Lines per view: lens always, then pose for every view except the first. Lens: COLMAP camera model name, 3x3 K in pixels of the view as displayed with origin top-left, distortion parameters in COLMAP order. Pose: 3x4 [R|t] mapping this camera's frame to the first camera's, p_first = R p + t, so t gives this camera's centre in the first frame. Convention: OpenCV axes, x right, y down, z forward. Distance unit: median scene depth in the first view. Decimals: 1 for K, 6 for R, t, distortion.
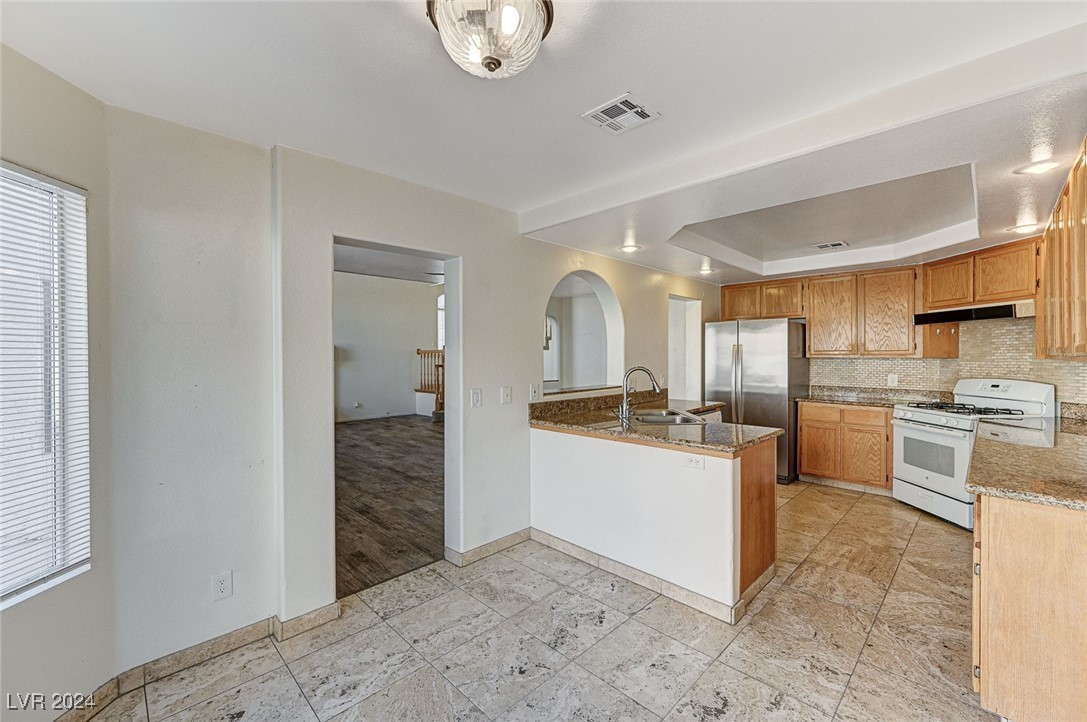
lens RADIAL K [[442.9, 0, 543.4], [0, 442.9, 357.8], [0, 0, 1]] dist [-0.000885, -0.000061]
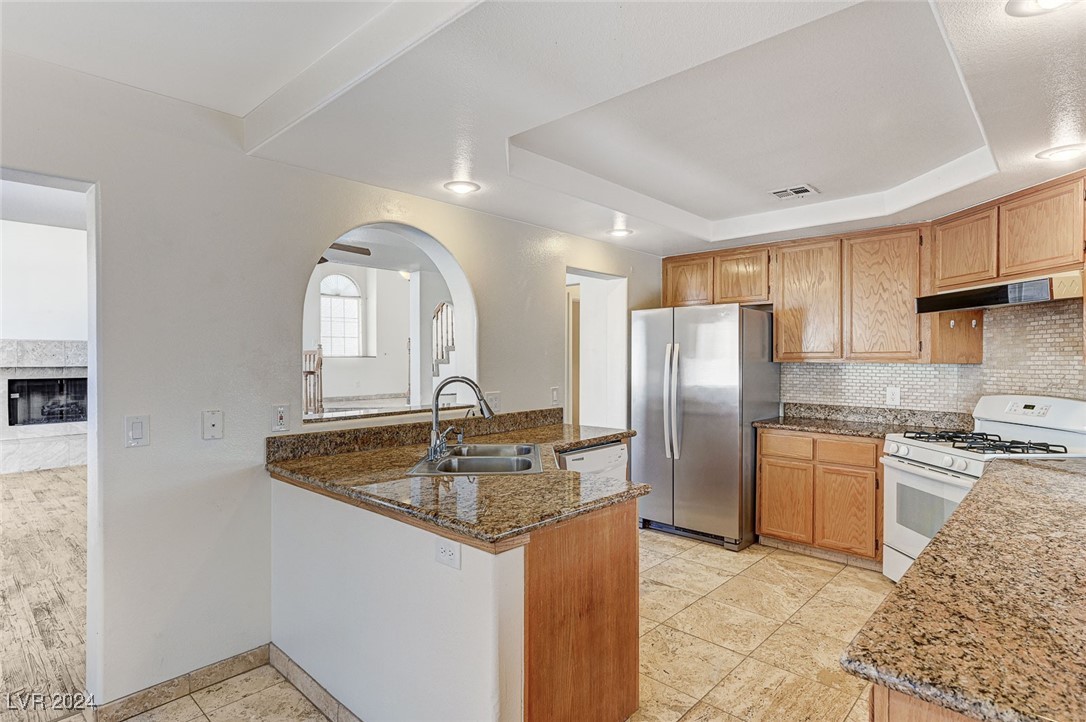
lens RADIAL K [[561.7, 0, 543.0], [0, 561.7, 361.0], [0, 0, 1]] dist [0.005578, 0.000480]
pose [[0.999455, 0.001892, 0.032963, 0.251387], [-0.001852, 0.999997, -0.001268, -0.000754], [-0.032966, 0.001206, 0.999456, 0.175994]]
